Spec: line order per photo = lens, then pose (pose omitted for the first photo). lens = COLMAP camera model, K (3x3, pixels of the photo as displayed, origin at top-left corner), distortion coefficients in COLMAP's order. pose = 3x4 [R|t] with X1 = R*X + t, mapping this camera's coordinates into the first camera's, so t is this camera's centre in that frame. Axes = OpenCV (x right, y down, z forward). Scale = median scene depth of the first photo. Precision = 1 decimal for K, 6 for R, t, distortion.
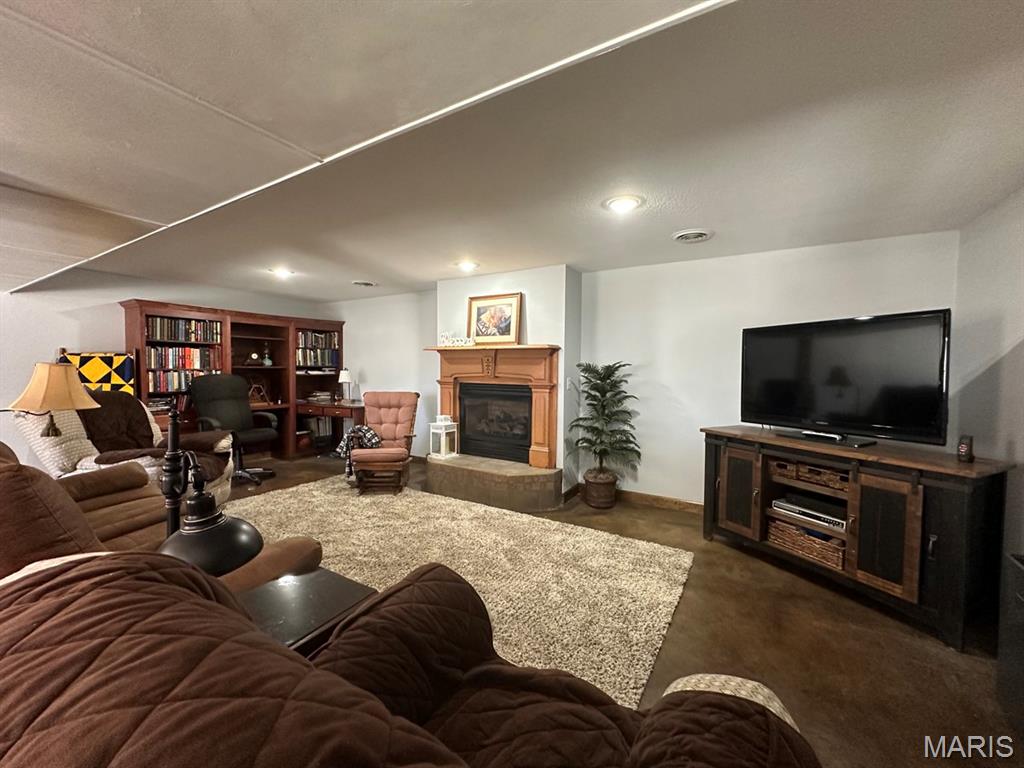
lens RADIAL K [[410.6, 0, 512.0], [0, 410.6, 384.0], [0, 0, 1]] dist [0.000170, -0.000266]
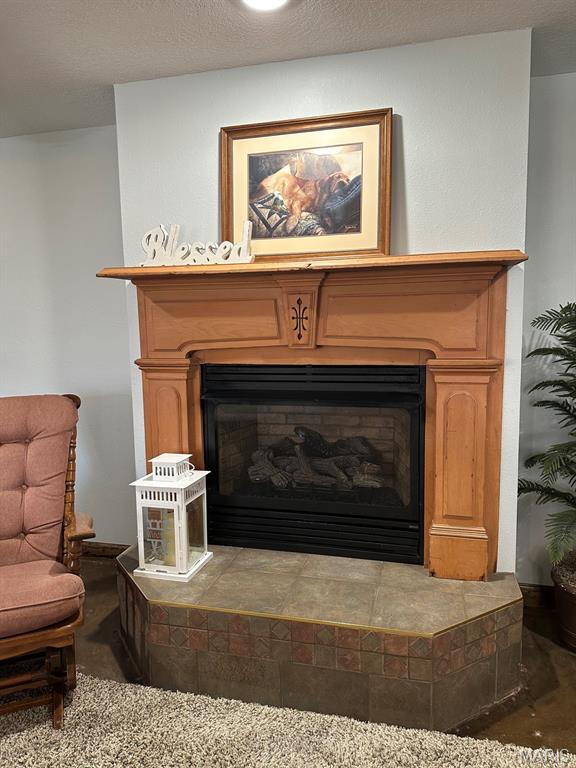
lens RADIAL K [[536.7, 0, 288.0], [0, 536.7, 384.0], [0, 0, 1]] dist [0.012999, 0.000300]
pose [[0.955074, -0.061065, 0.290007, -0.206474], [0.037984, 0.995693, 0.084568, -0.025379], [-0.293923, -0.069753, 0.953281, 0.531554]]
